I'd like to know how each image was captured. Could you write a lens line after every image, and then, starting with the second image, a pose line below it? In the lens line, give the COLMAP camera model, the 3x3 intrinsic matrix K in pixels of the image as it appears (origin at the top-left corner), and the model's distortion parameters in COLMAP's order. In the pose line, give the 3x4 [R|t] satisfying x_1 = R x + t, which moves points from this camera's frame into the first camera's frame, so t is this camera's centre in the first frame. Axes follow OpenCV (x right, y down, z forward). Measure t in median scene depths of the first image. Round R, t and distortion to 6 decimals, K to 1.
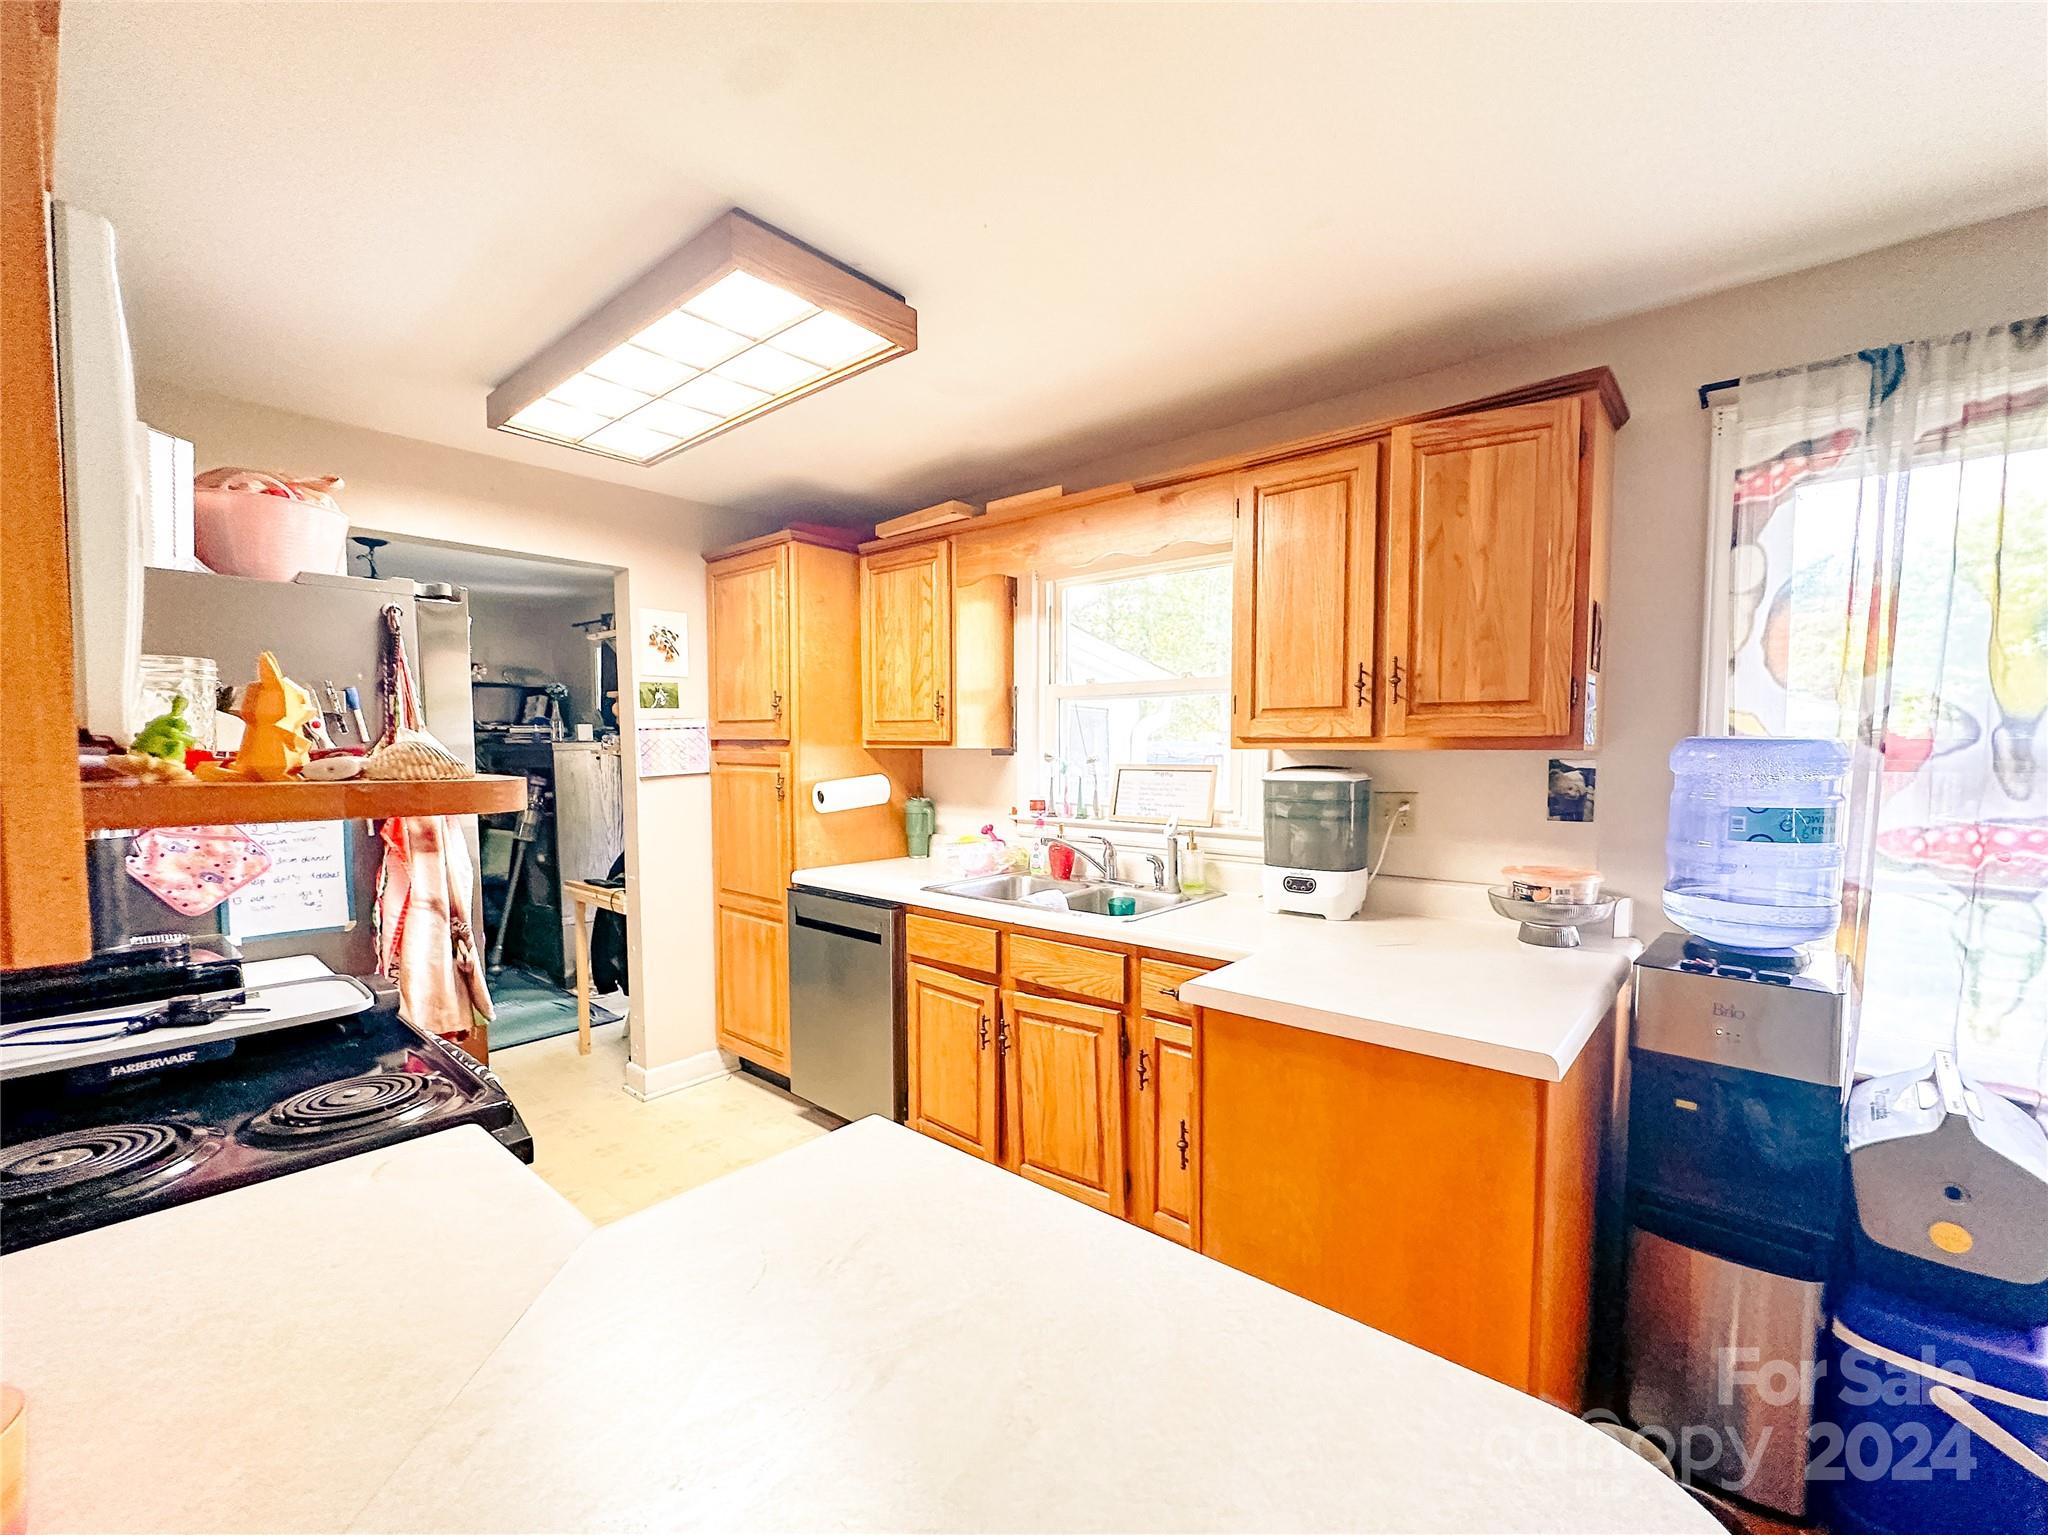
lens RADIAL K [[853.4, 0, 1056.2], [0, 853.4, 800.5], [0, 0, 1]] dist [0.000272, 0.000028]
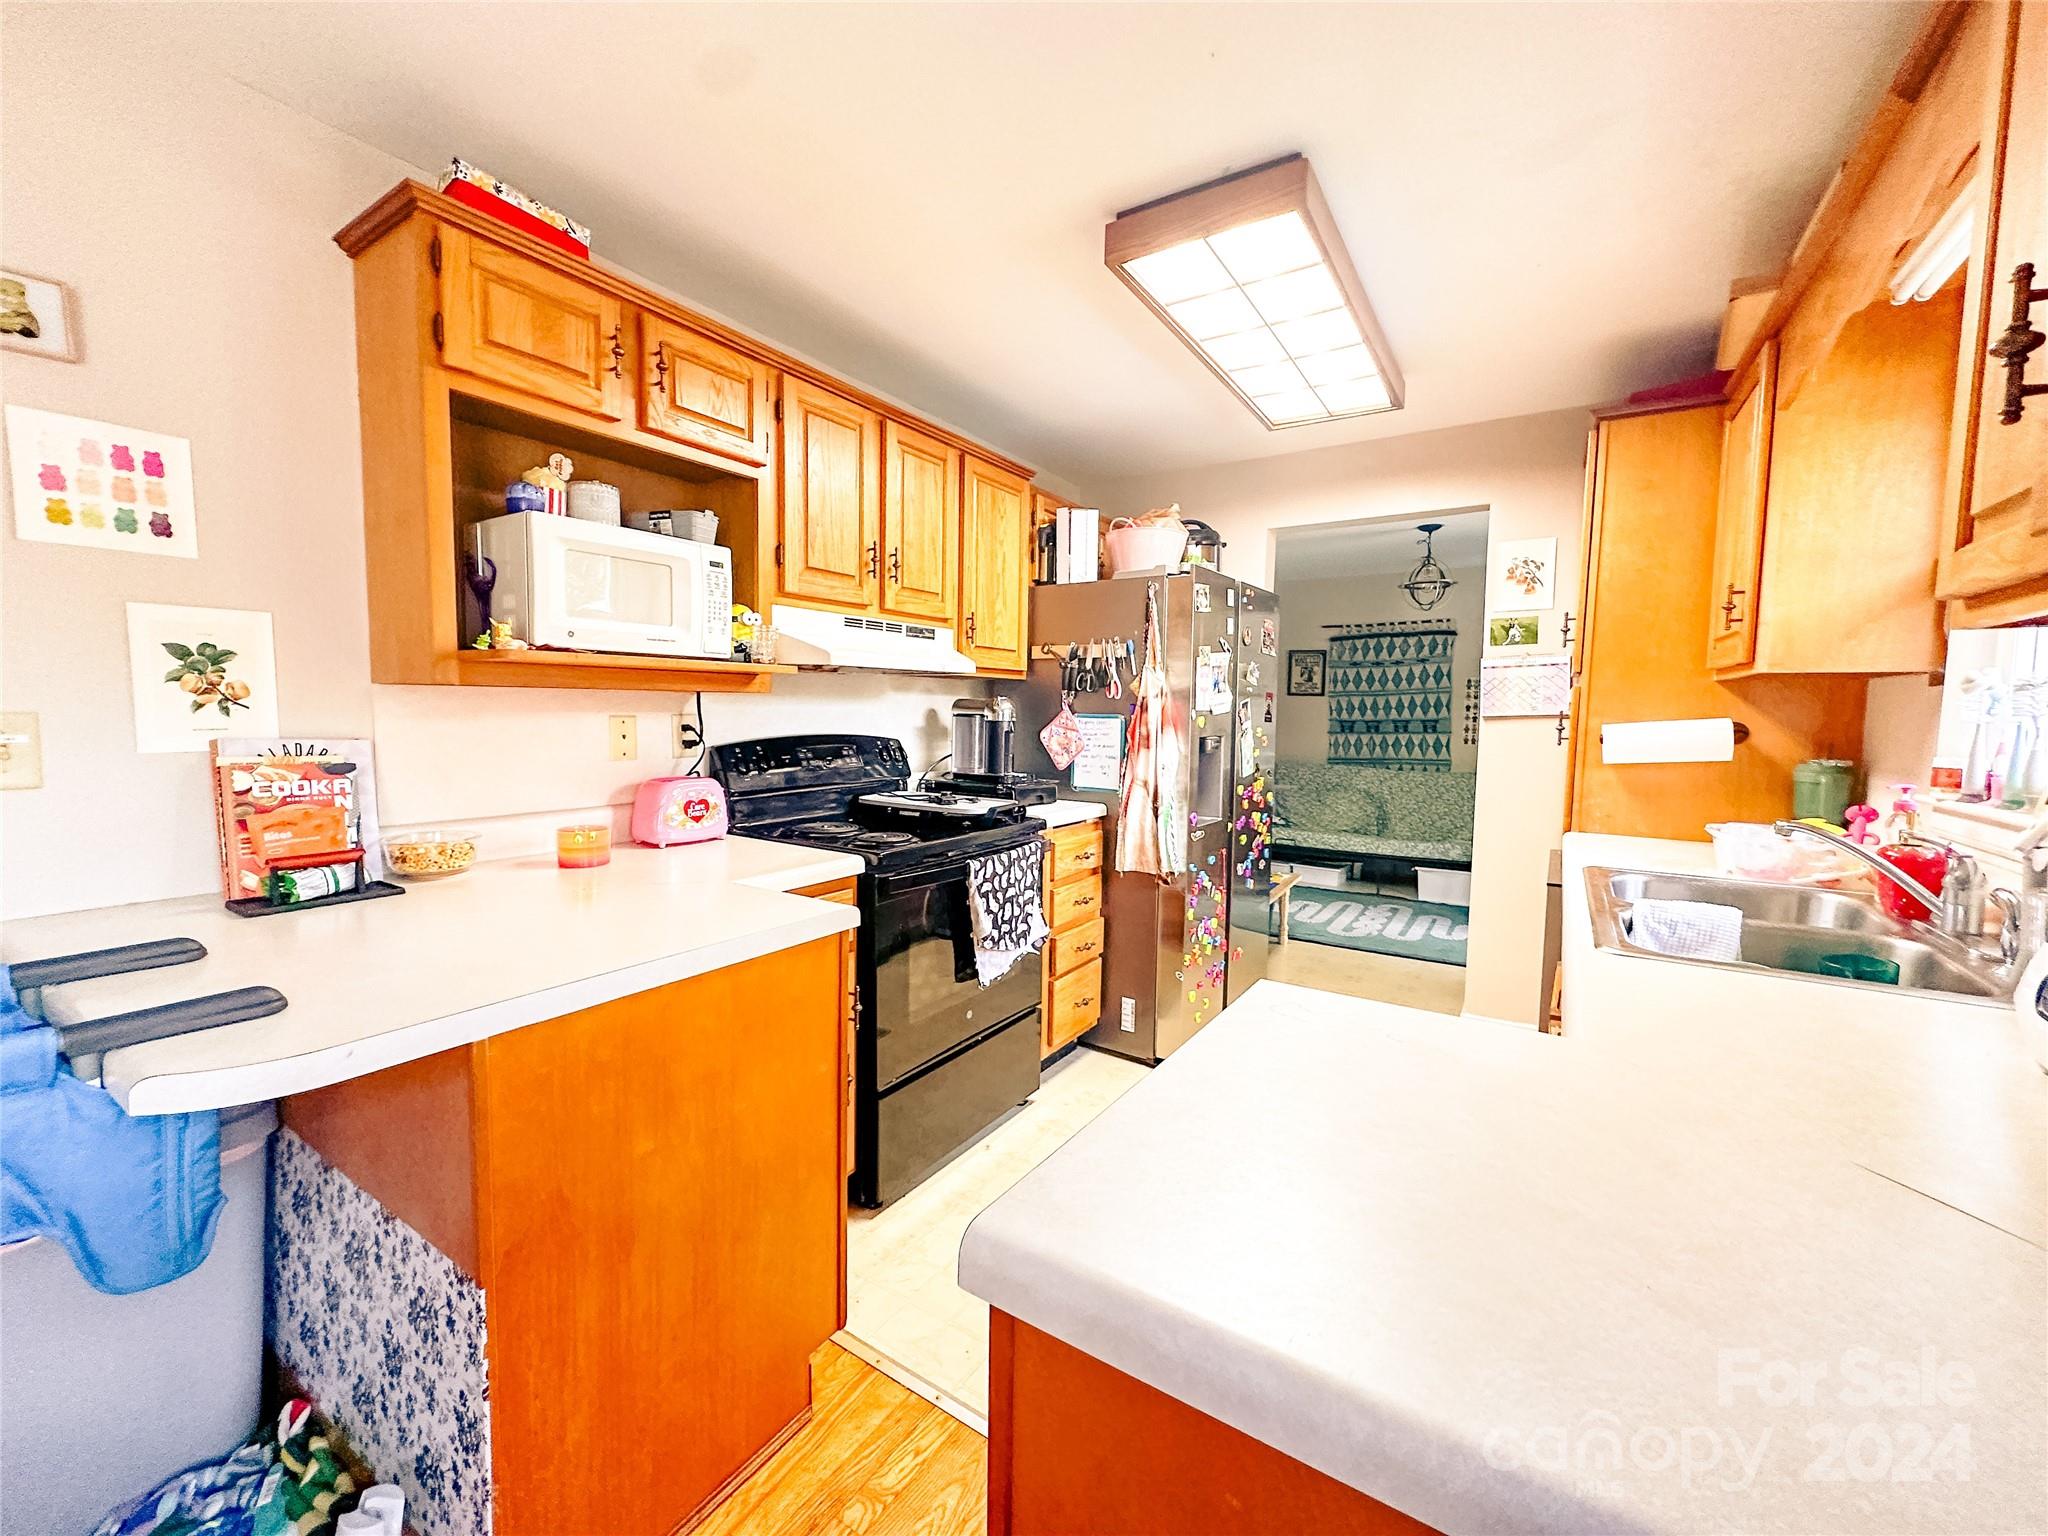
lens RADIAL K [[815.8, 0, 1024.0], [0, 815.8, 768.0], [0, 0, 1]] dist [-0.000870, -0.000012]
pose [[0.118714, 0.075346, -0.990066, 0.516544], [-0.078602, 0.994701, 0.066274, 0.014060], [0.989812, 0.069953, 0.124007, 0.493590]]
